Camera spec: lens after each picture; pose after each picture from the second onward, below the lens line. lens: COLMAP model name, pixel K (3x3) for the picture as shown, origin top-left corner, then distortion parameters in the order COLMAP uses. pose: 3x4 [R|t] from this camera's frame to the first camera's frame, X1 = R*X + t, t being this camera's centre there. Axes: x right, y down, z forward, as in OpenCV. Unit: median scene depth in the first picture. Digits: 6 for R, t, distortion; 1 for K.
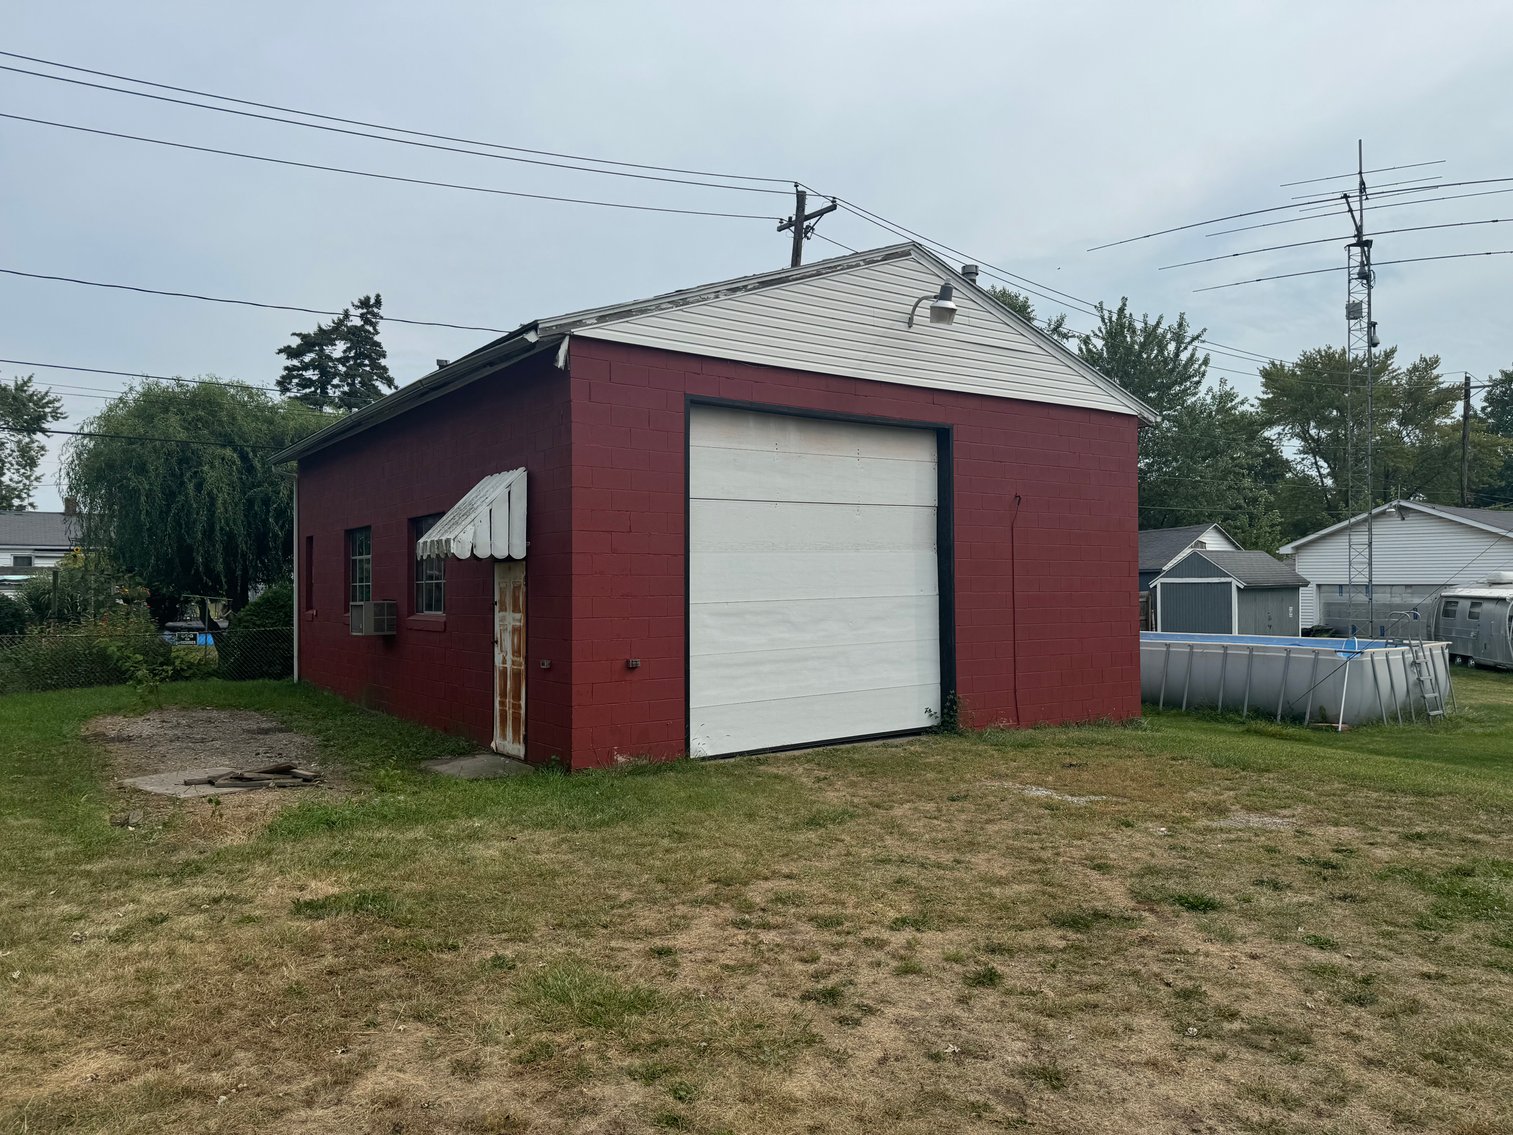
lens RADIAL K [[1066.2, 0, 755.8], [0, 1066.2, 564.6], [0, 0, 1]] dist [0.071160, -0.083189]
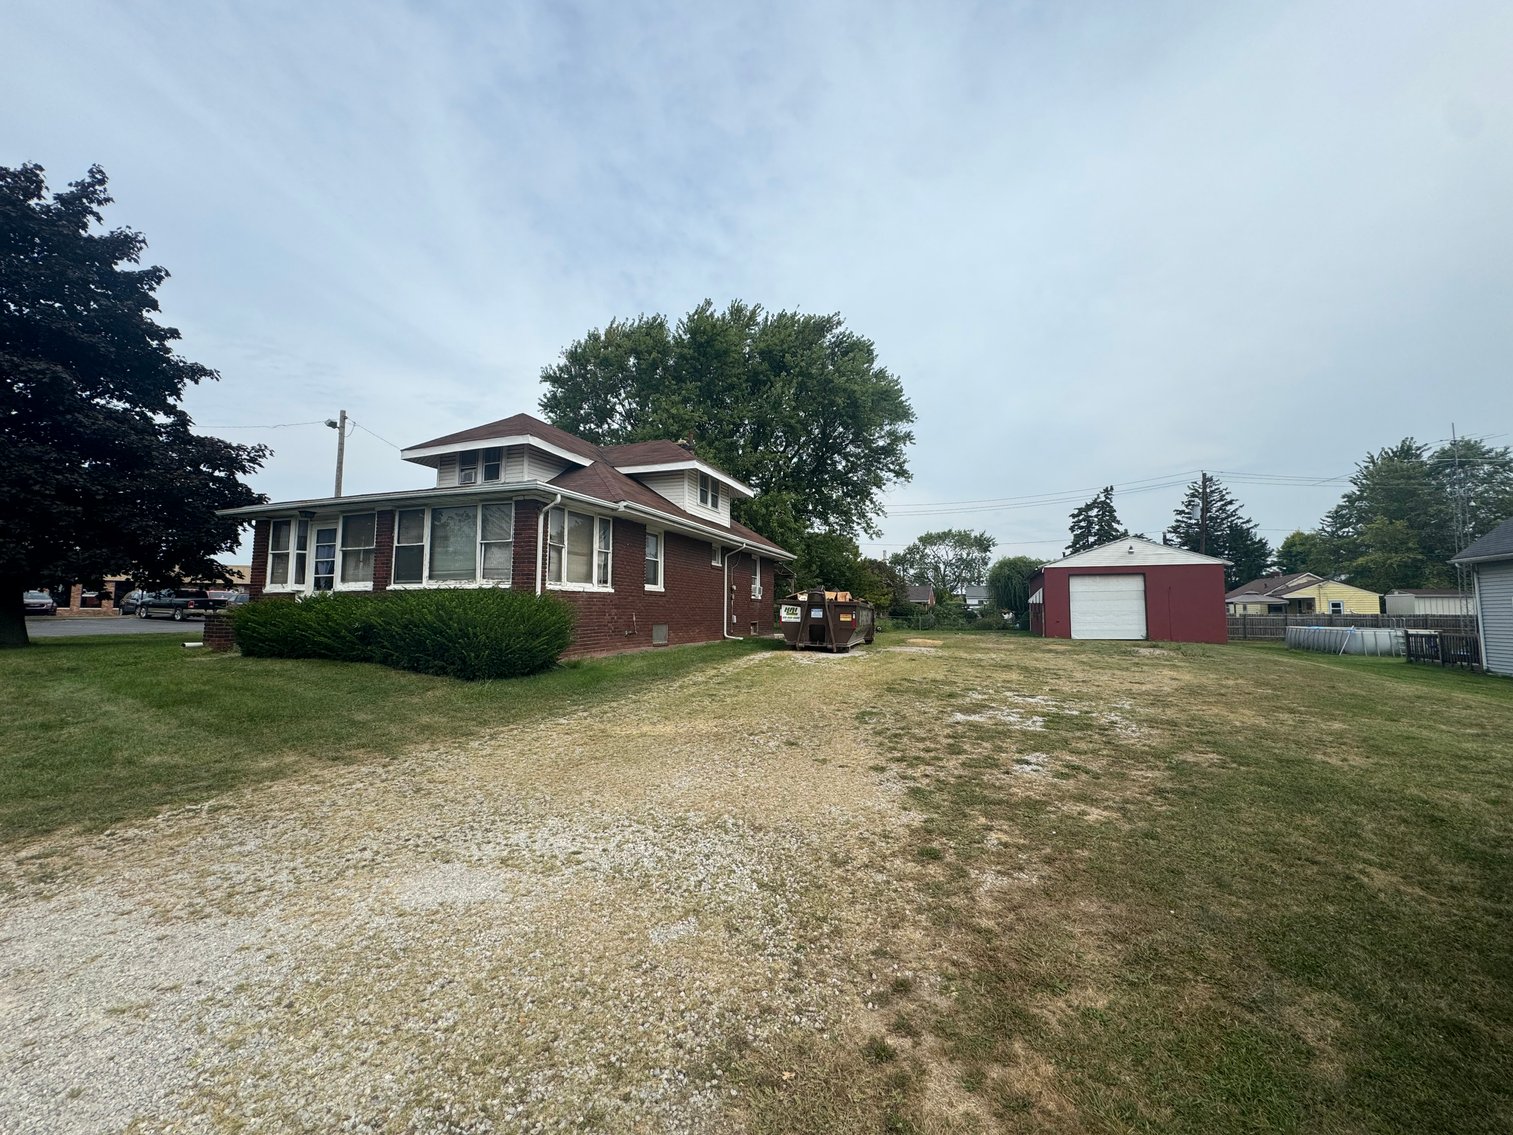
lens RADIAL K [[610.6, 0, 744.6], [0, 610.6, 565.7], [0, 0, 1]] dist [-0.001540, -0.000431]
pose [[0.557990, -0.057929, -0.827823, 0.423135], [0.010795, 0.997983, -0.062560, -0.005201], [0.829778, 0.025972, 0.557490, -0.572090]]
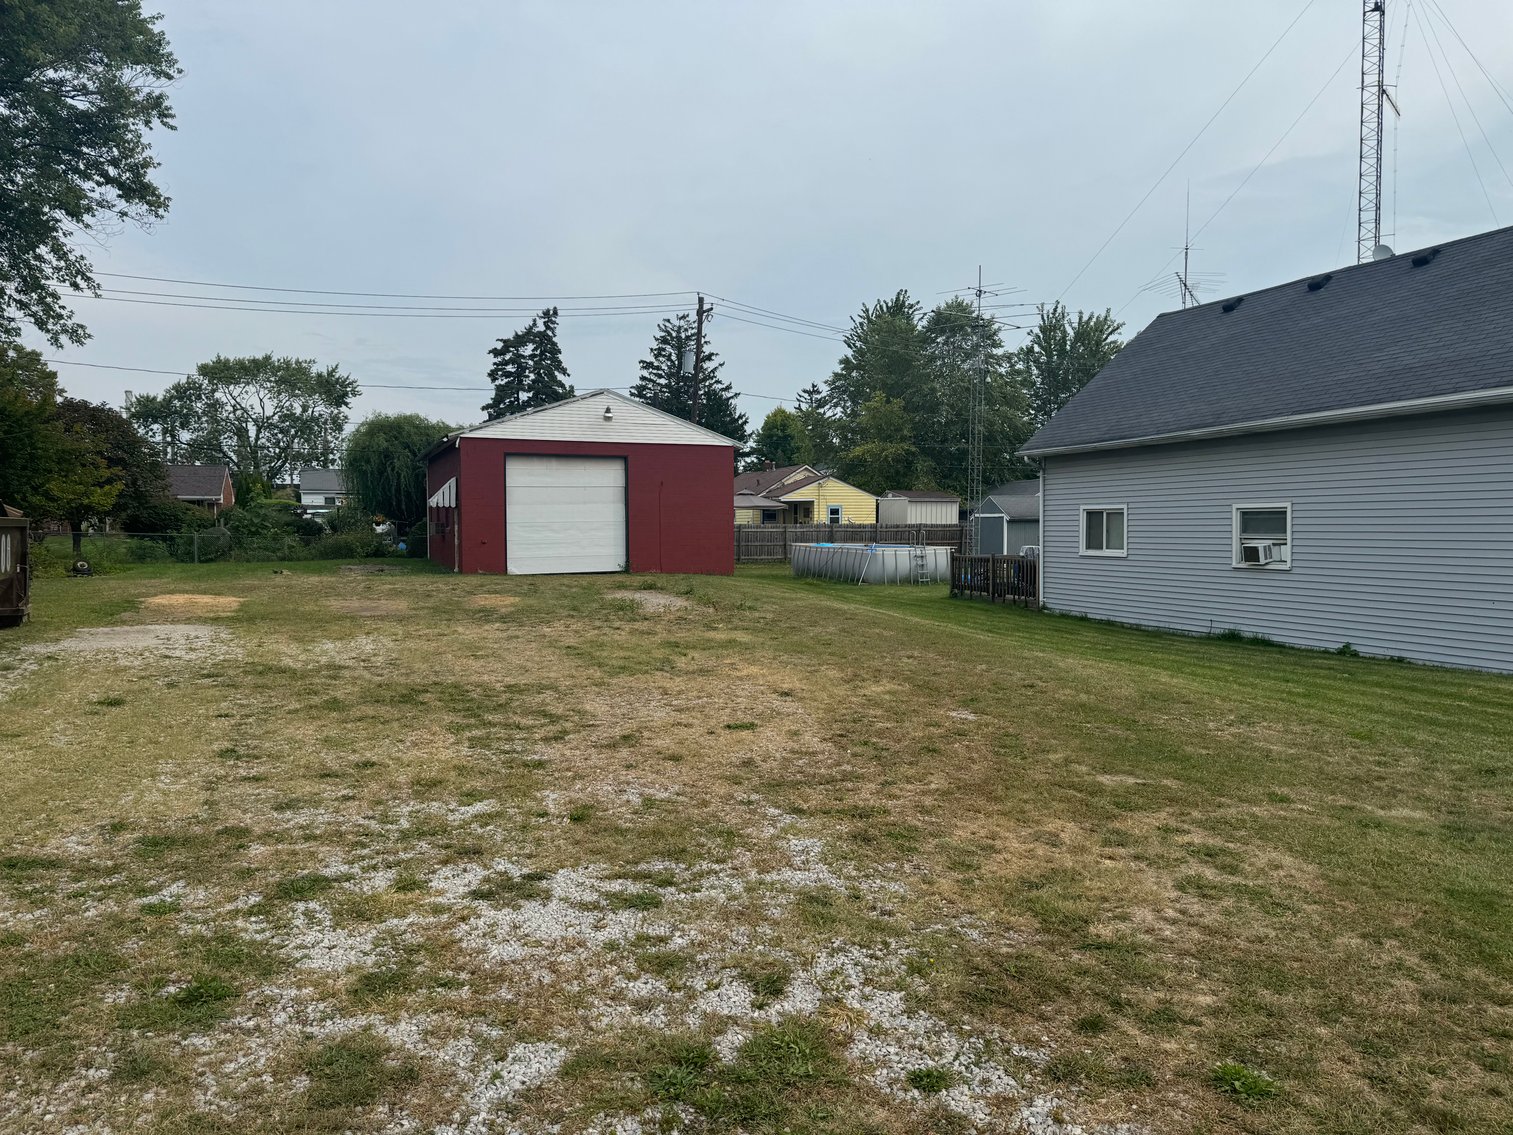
lens RADIAL K [[1066.2, 0, 781.3], [0, 1066.2, 572.2], [0, 0, 1]] dist [0.071160, -0.083189]
pose [[0.977339, 0.014429, -0.211186, 0.337043], [0.000170, 0.997620, 0.068951, -0.008069], [0.211678, -0.067424, 0.975011, -0.451619]]
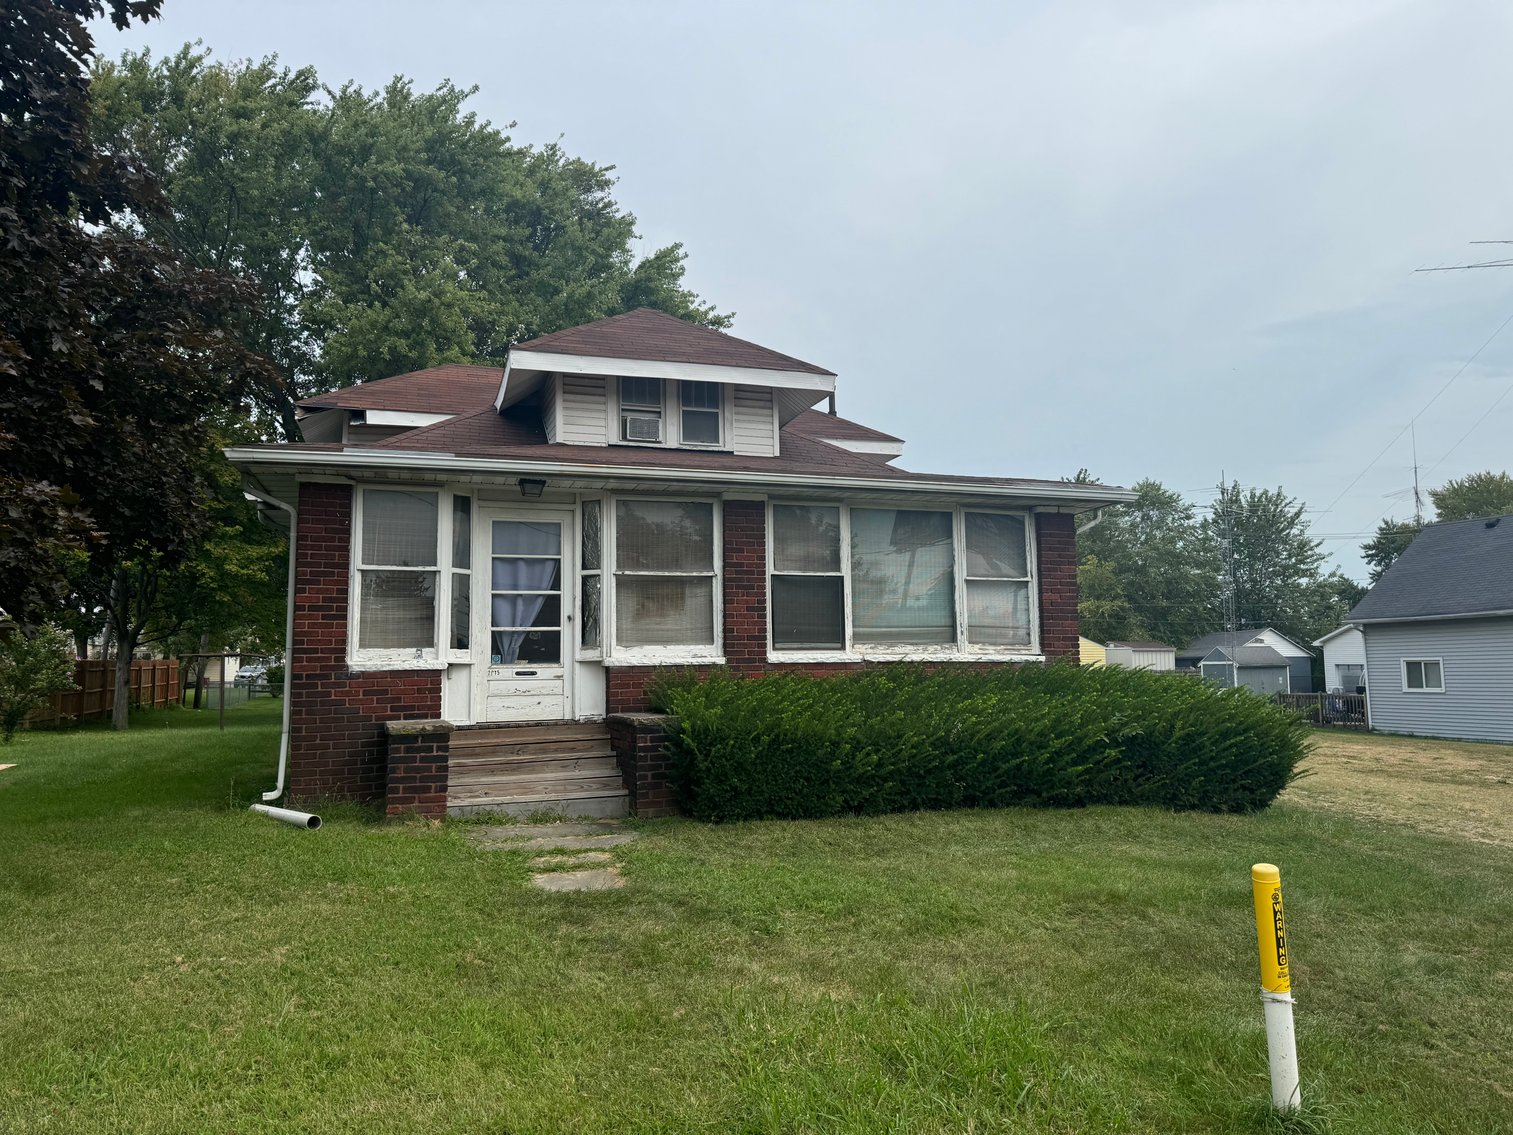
lens RADIAL K [[1066.2, 0, 752.6], [0, 1066.2, 553.4], [0, 0, 1]] dist [0.071160, -0.083189]
pose [[0.953621, -0.035311, -0.298930, 0.158505], [0.010257, 0.996331, -0.084968, -0.018067], [0.300834, 0.077961, 0.950485, -0.795283]]
